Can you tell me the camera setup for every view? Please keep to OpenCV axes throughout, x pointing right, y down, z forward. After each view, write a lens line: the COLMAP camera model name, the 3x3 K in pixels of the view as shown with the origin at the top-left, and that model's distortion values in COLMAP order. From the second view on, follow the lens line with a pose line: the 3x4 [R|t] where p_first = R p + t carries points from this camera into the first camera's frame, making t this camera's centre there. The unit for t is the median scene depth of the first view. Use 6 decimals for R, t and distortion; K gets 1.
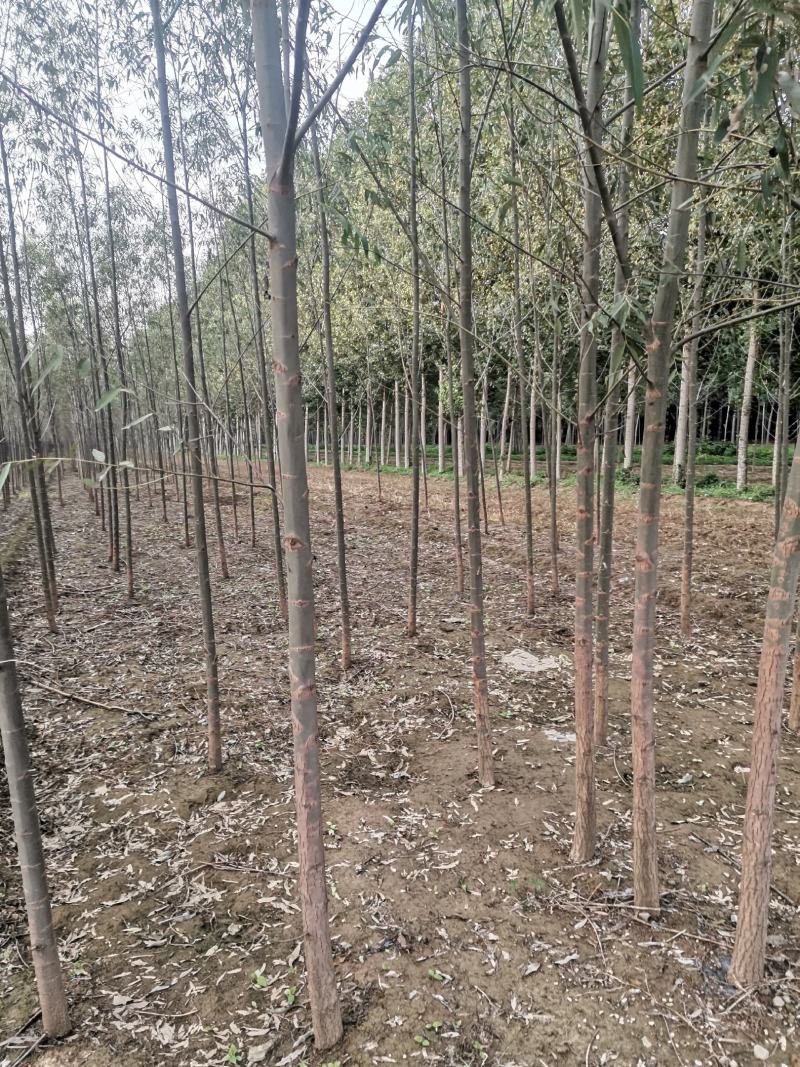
lens RADIAL K [[830.2, 0, 400.0], [0, 830.2, 533.5], [0, 0, 1]] dist [0.160043, -0.203968]
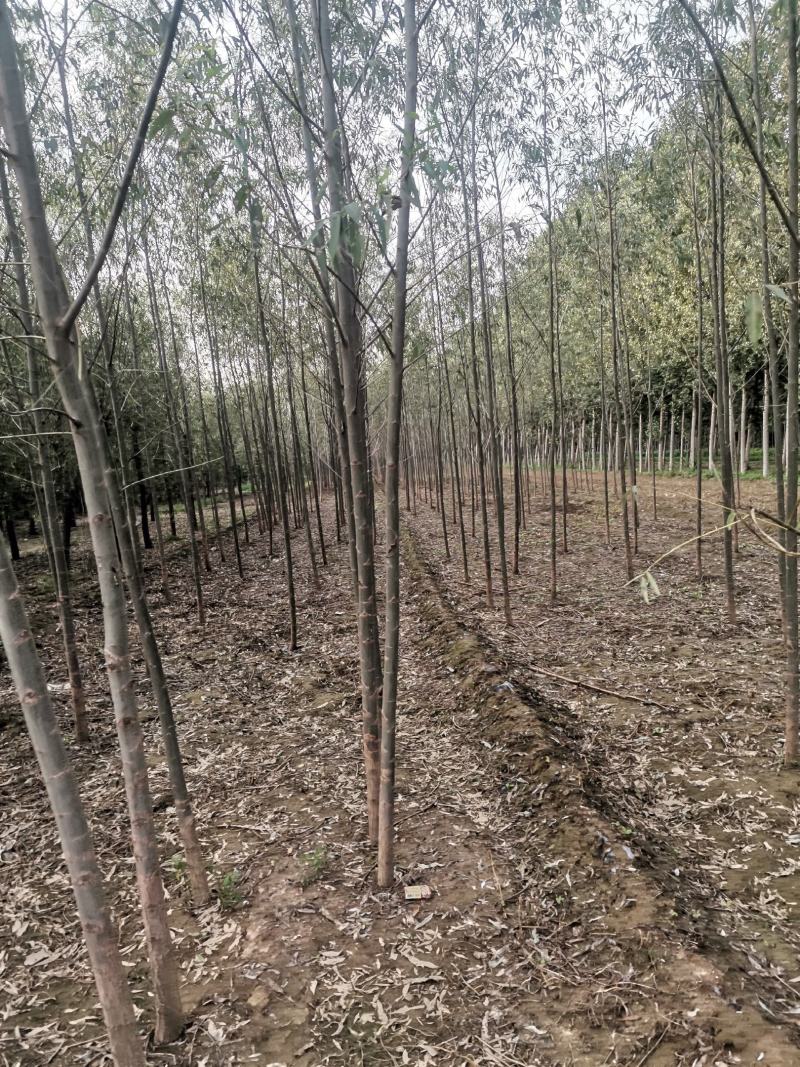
lens RADIAL K [[830.2, 0, 400.0], [0, 830.2, 533.5], [0, 0, 1]] dist [0.160043, -0.203968]
pose [[0.951164, 0.012026, -0.308450, -0.289188], [-0.015250, 0.999851, -0.008041, 0.010901], [0.308308, 0.012352, 0.951206, -0.114524]]
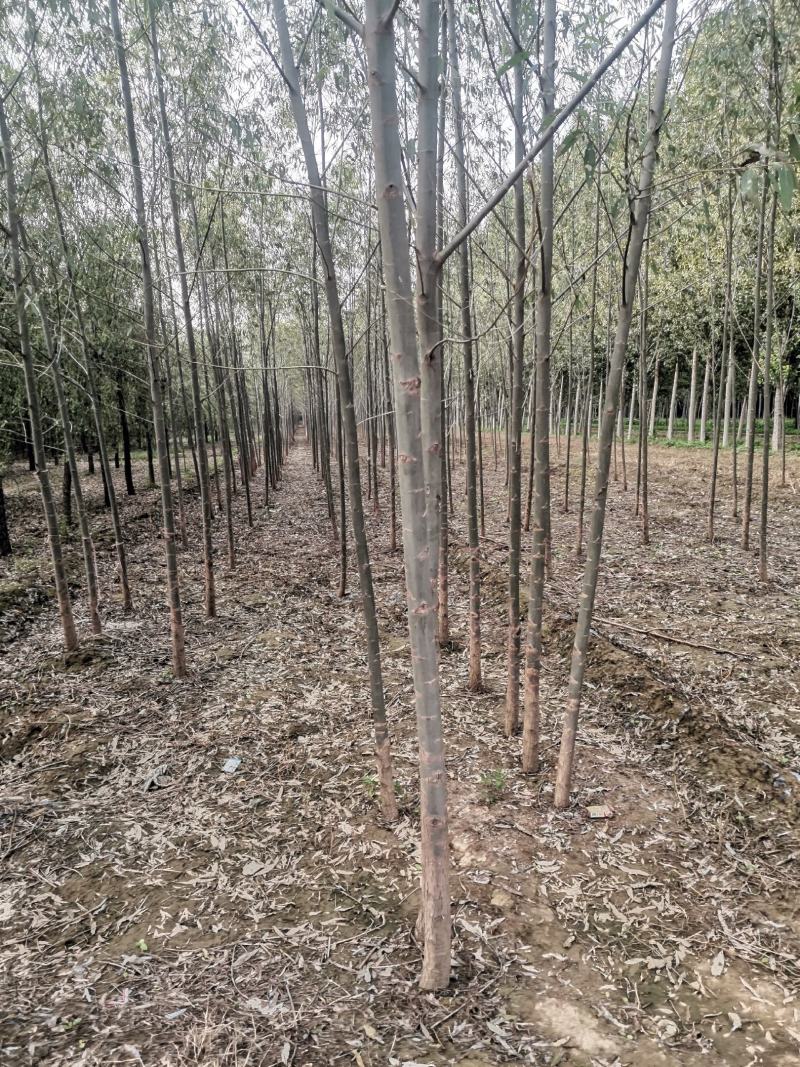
lens RADIAL K [[830.2, 0, 400.0], [0, 830.2, 533.5], [0, 0, 1]] dist [0.160043, -0.203968]
pose [[0.972883, 0.057174, -0.224119, -0.490463], [-0.050014, 0.998044, 0.037501, 0.032333], [0.225825, -0.025275, 0.973840, -0.203314]]
